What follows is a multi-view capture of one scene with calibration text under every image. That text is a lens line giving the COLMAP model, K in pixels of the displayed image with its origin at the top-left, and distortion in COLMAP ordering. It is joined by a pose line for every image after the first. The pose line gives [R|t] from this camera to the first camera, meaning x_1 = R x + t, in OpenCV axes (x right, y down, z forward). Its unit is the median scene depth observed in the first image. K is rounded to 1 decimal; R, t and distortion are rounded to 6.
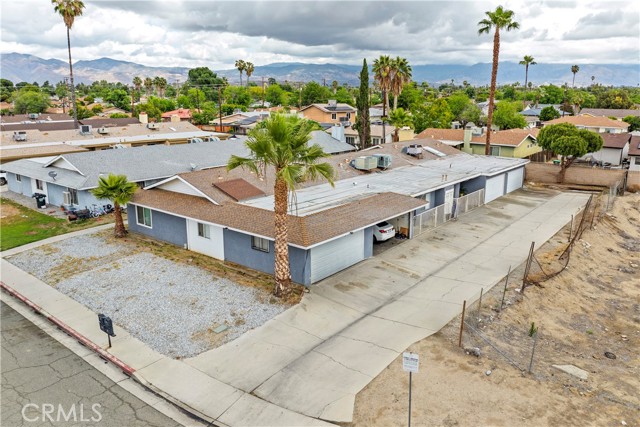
lens RADIAL K [[468.8, 0, 320.8], [0, 468.8, 180.8], [0, 0, 1]] dist [-0.013086, -0.001776]
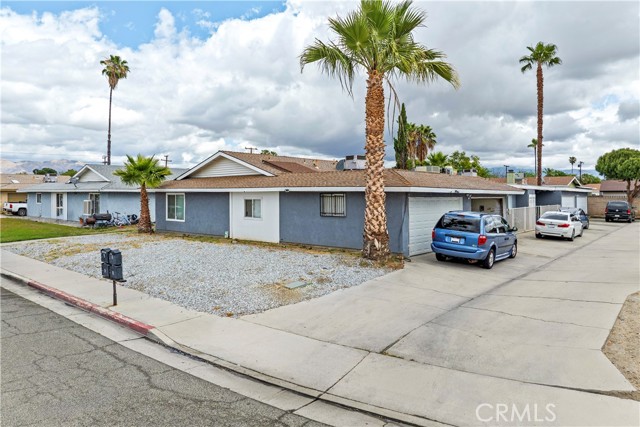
lens RADIAL K [[429.3, 0, 324.2], [0, 429.3, 181.0], [0, 0, 1]] dist [-0.017578, -0.004317]
pose [[0.999814, -0.000168, -0.019268, -0.125818], [-0.003971, 0.976702, -0.214563, 0.231518], [0.018855, 0.214600, 0.976520, 0.319276]]
